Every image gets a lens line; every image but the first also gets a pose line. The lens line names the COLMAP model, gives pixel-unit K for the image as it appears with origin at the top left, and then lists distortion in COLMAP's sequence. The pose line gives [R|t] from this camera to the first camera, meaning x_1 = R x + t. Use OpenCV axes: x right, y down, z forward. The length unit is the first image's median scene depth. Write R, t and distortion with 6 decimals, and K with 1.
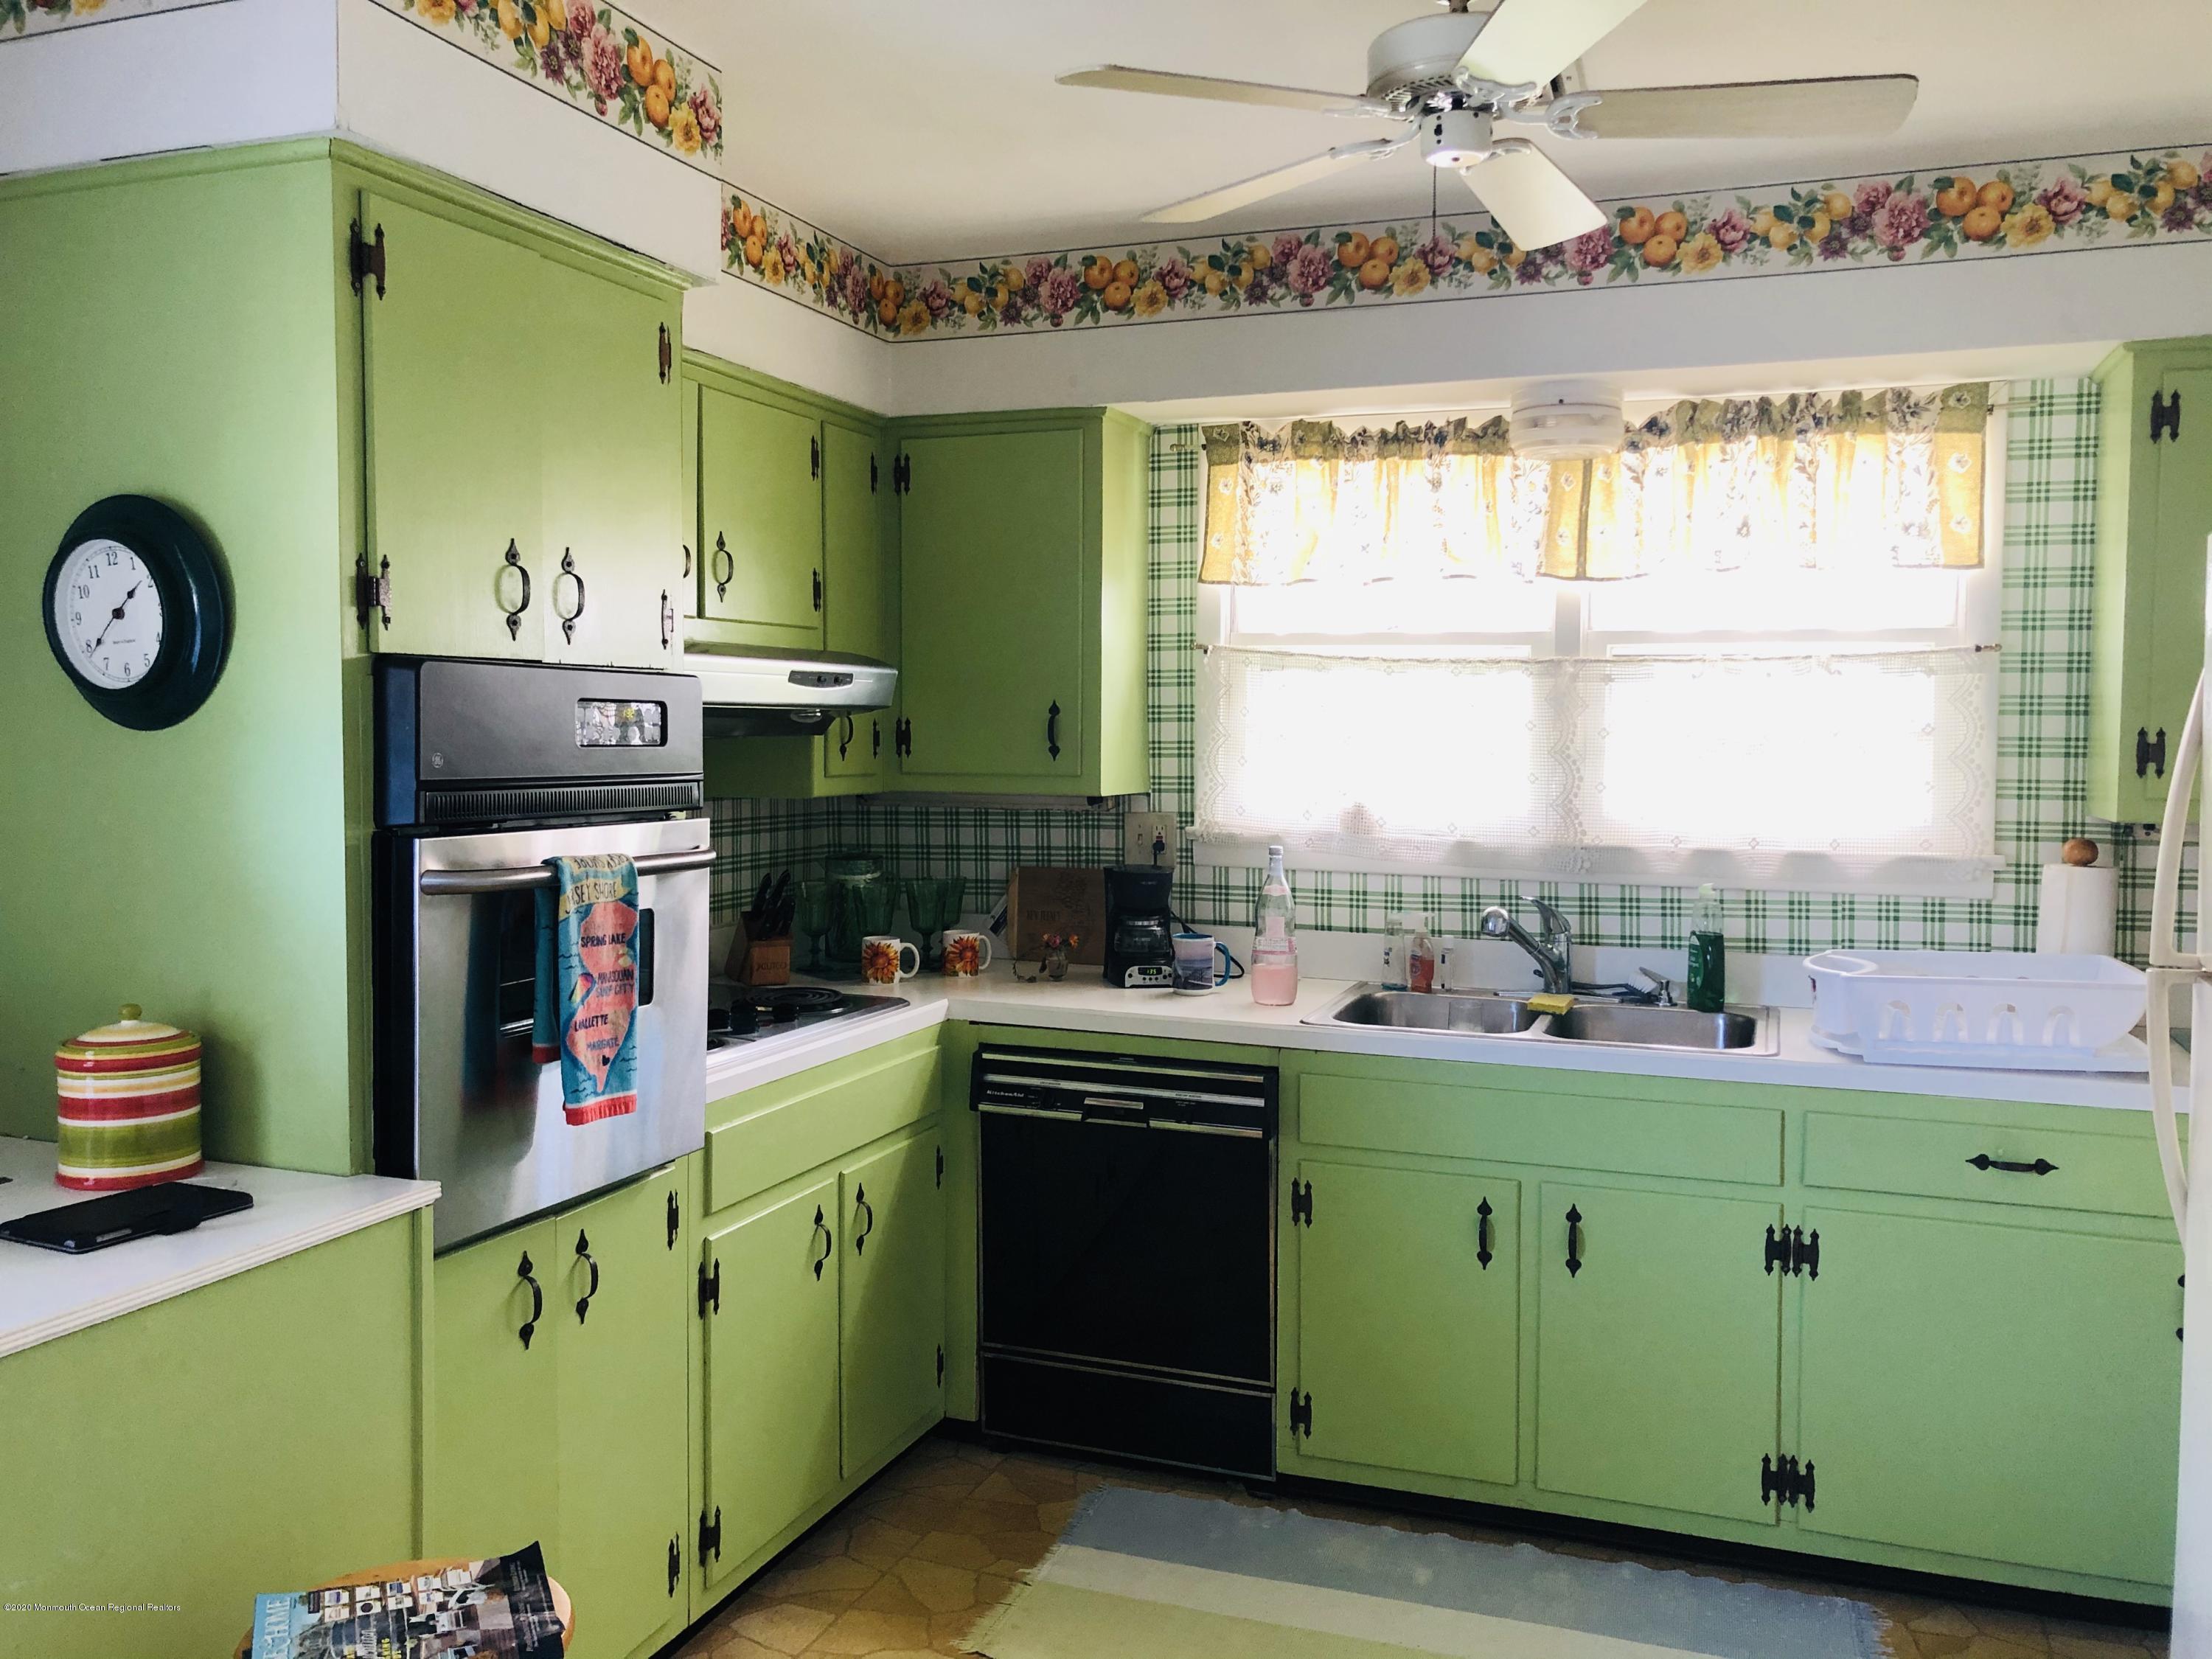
lens RADIAL K [[1782.6, 0, 1102.4], [0, 1782.6, 789.6], [0, 0, 1]] dist [-0.004349, -0.012435]
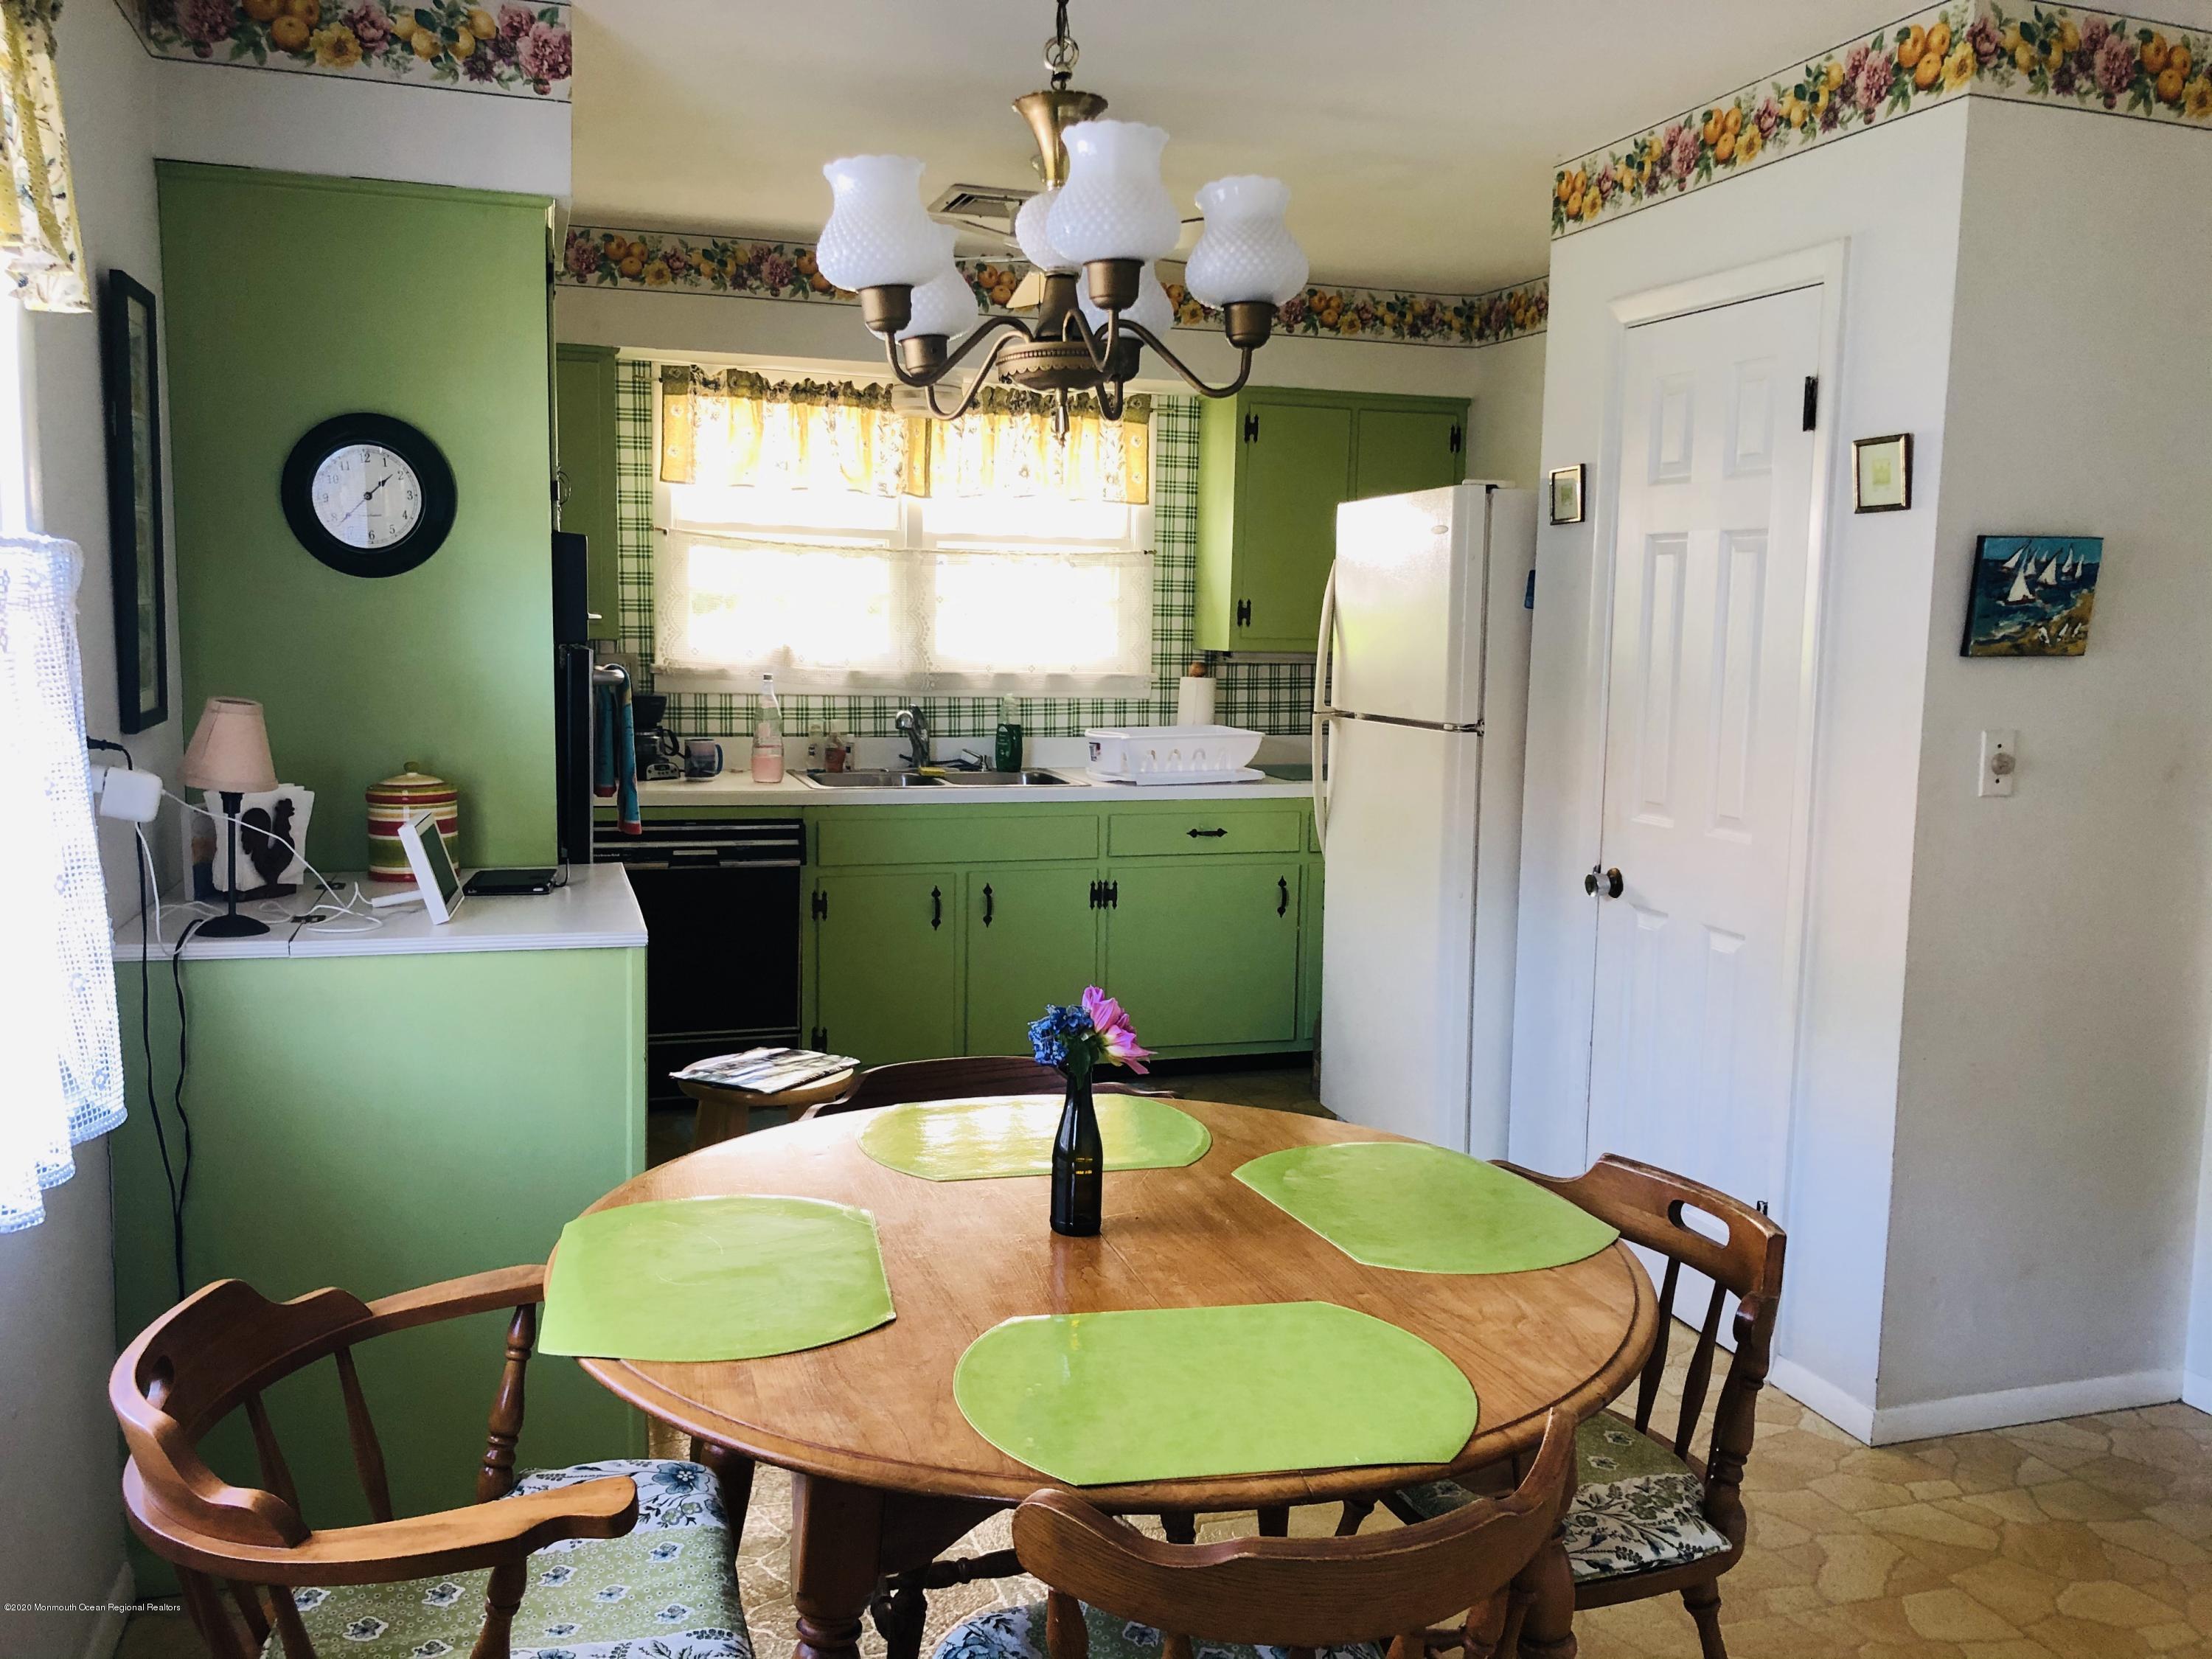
lens RADIAL K [[2015.5, 0, 1106.0], [0, 2015.5, 829.5], [0, 0, 1]] dist [0.204568, -0.973774]
pose [[0.756060, -0.062250, 0.651535, -0.775809], [0.008492, 0.996316, 0.085338, 0.019201], [-0.654447, -0.058988, 0.753803, -0.436434]]
